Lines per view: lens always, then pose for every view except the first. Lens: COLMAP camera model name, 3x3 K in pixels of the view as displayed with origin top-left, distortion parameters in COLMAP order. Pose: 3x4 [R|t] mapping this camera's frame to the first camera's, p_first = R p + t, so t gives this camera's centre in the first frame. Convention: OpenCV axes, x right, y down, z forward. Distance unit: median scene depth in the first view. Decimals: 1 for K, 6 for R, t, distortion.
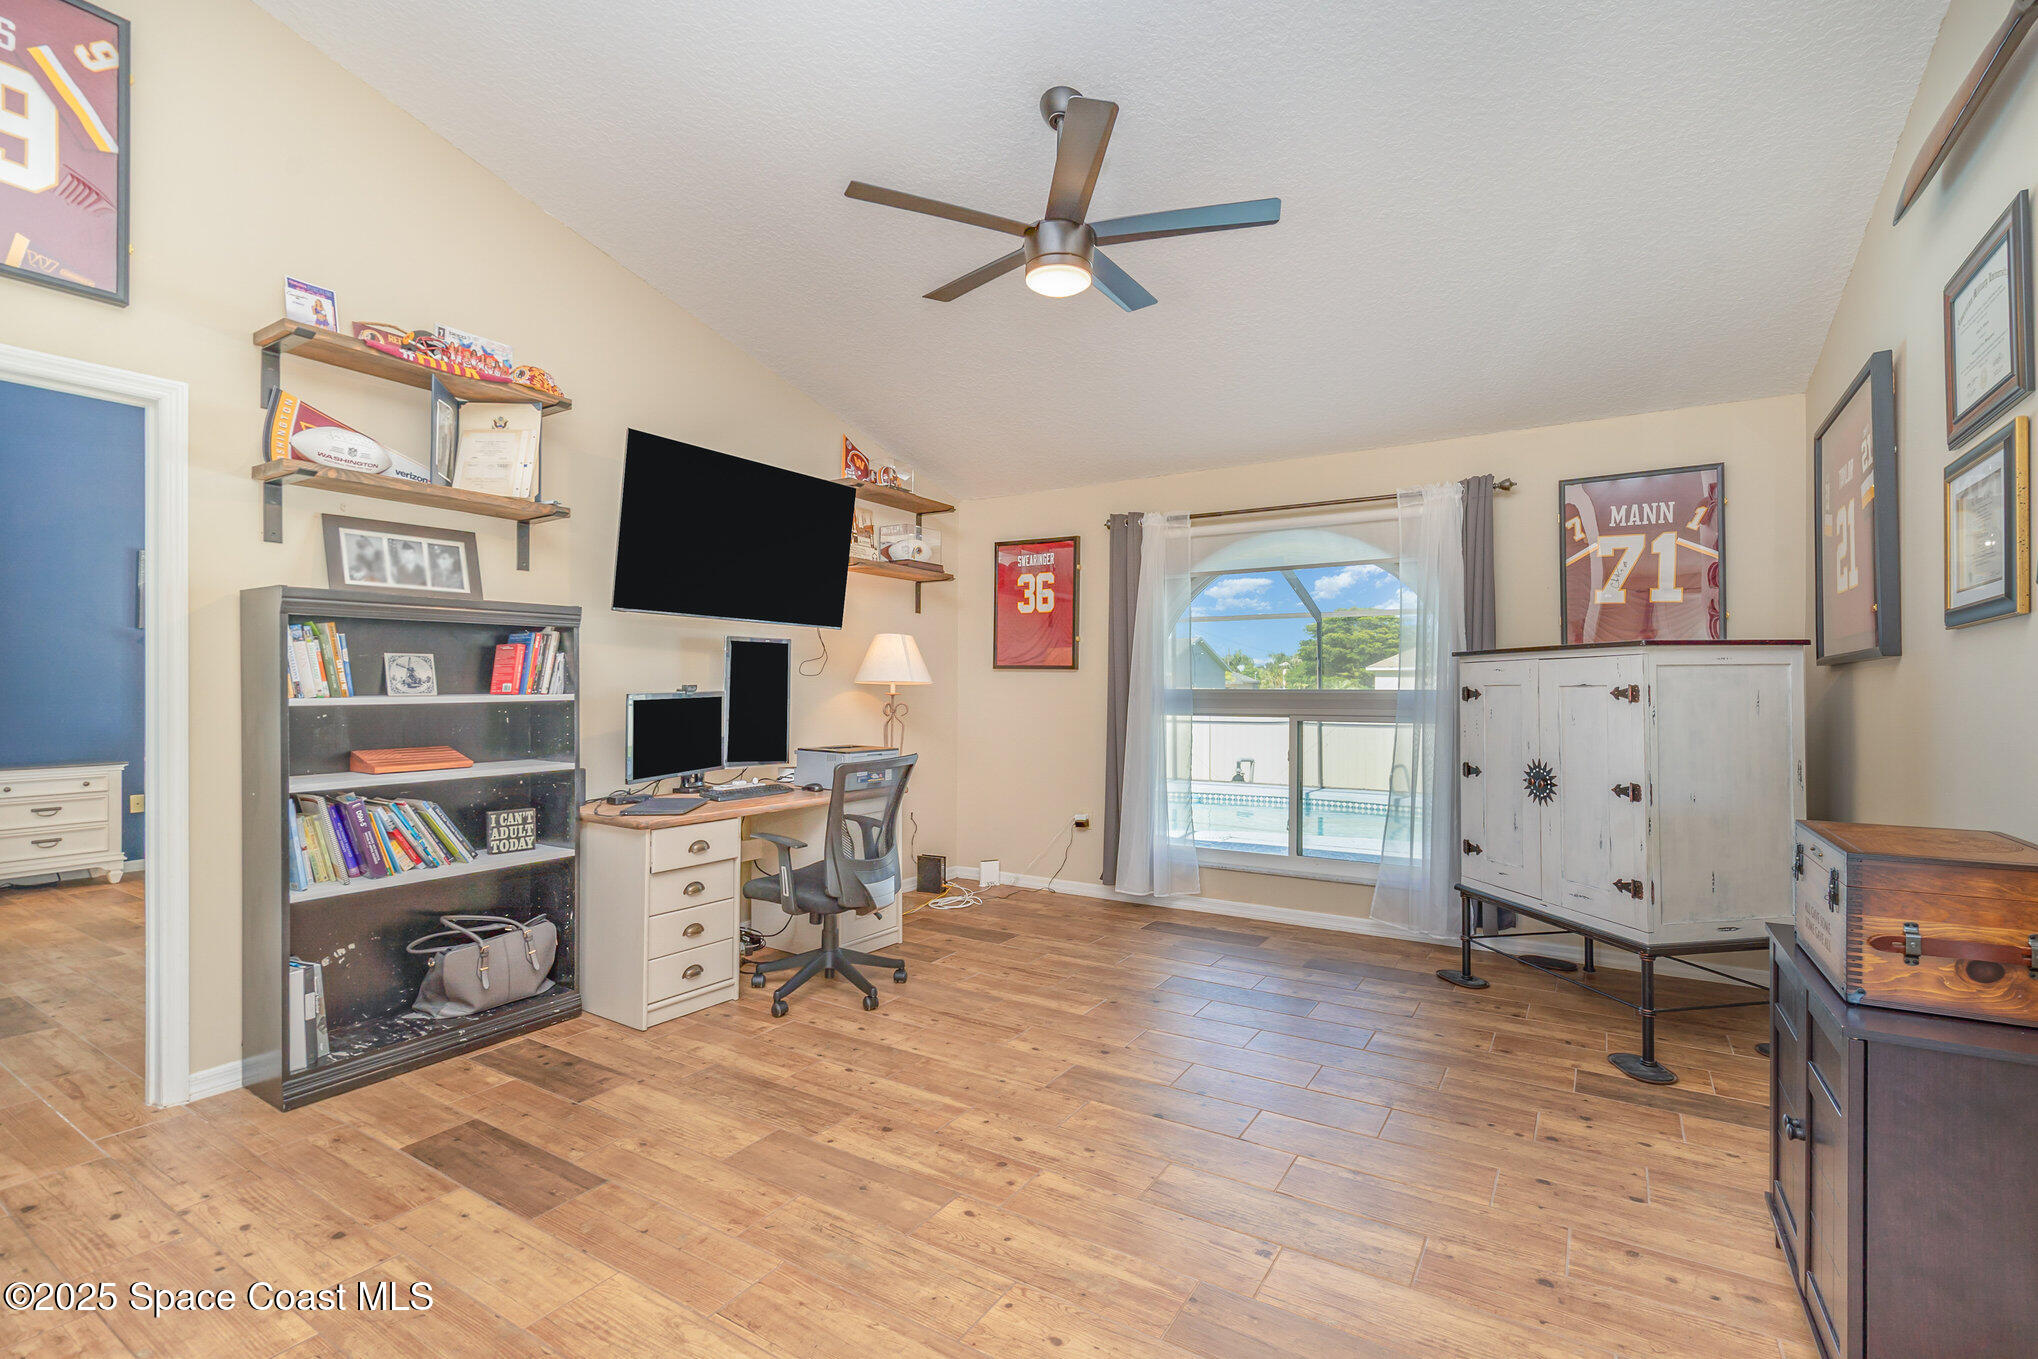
lens RADIAL K [[935.3, 0, 1022.2], [0, 935.3, 688.1], [0, 0, 1]] dist [-0.000542, -0.000023]
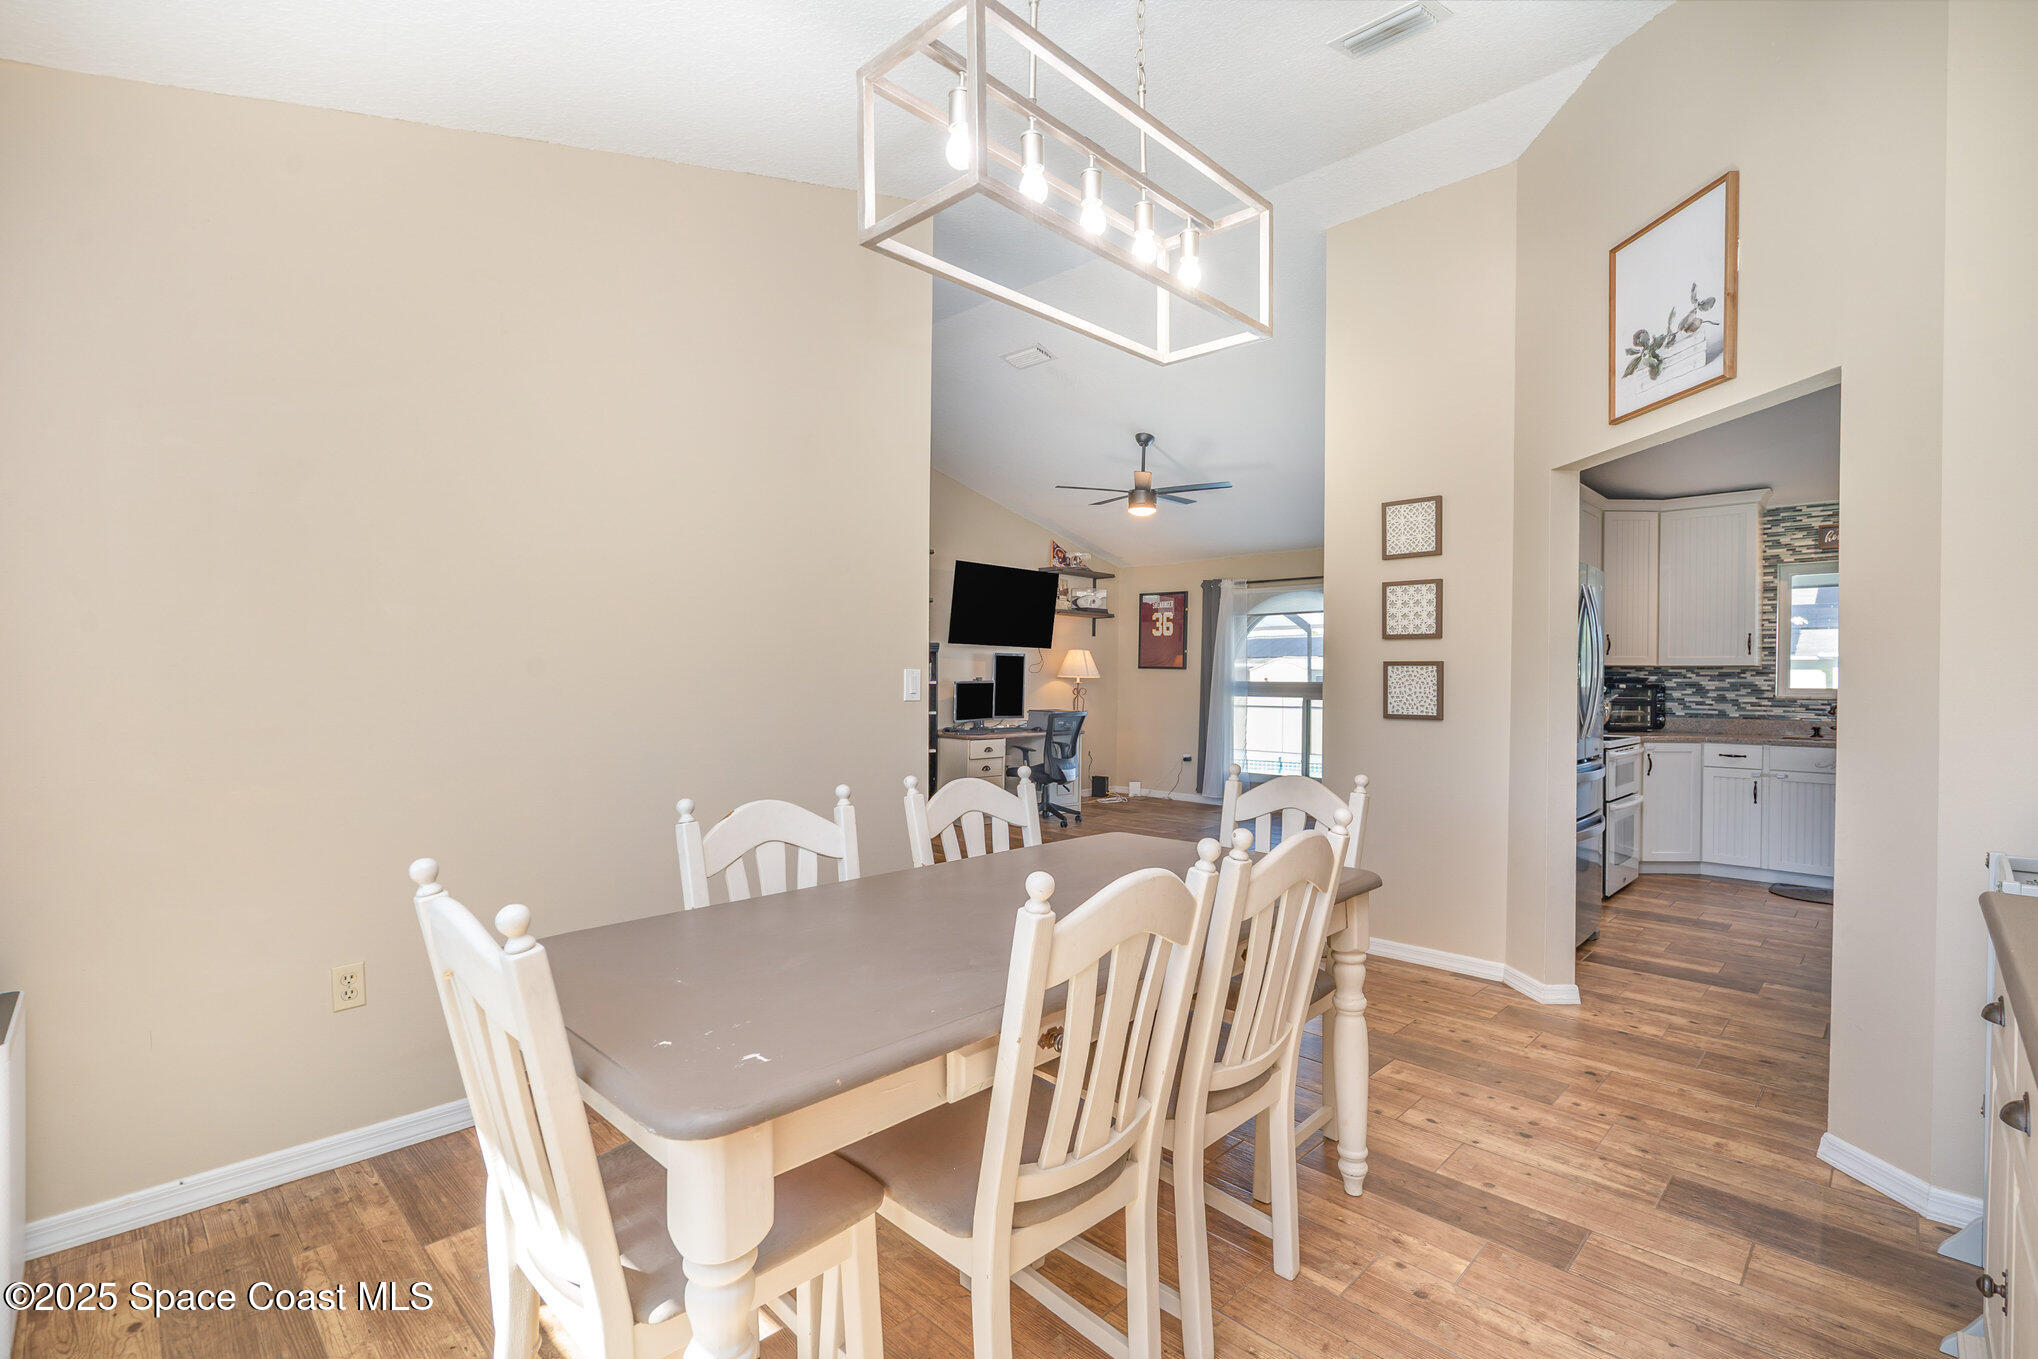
lens RADIAL K [[935.3, 0, 1027.4], [0, 935.3, 683.2], [0, 0, 1]] dist [-0.000542, -0.000023]
pose [[0.978655, 0.009605, -0.205284, 0.155630], [-0.008541, 0.999945, 0.006068, -0.003277], [0.205331, -0.004185, 0.978684, -0.895685]]
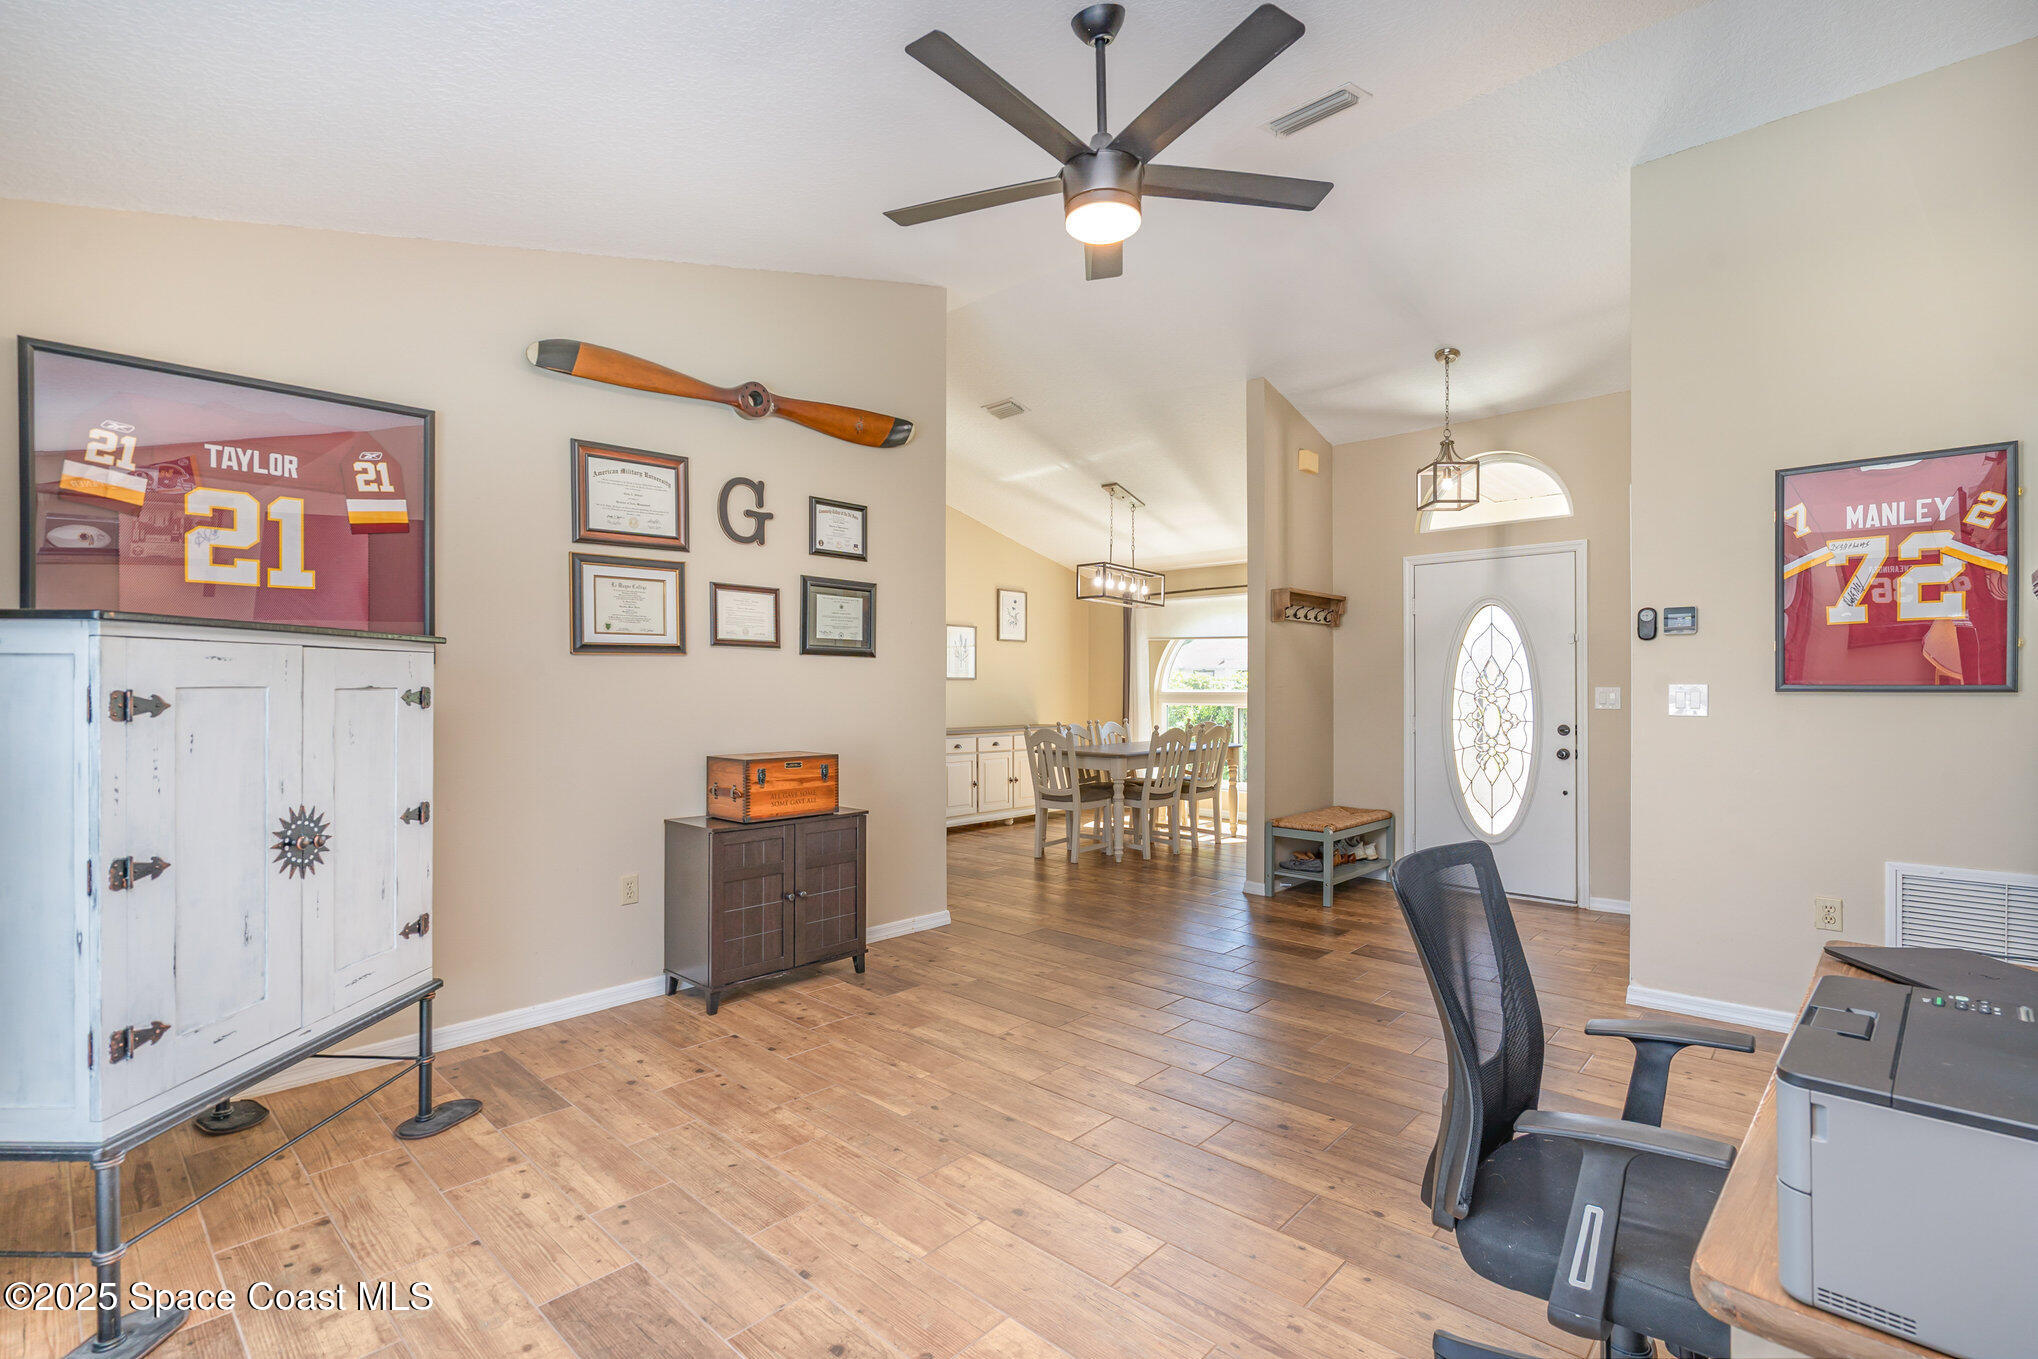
lens RADIAL K [[935.3, 0, 1015.4], [0, 935.3, 683.1], [0, 0, 1]] dist [-0.000542, -0.000023]
pose [[-0.981733, 0.001040, 0.190259, -0.026739], [-0.000255, 0.999977, -0.006782, -0.001658], [-0.190262, -0.006707, -0.981711, 1.036698]]
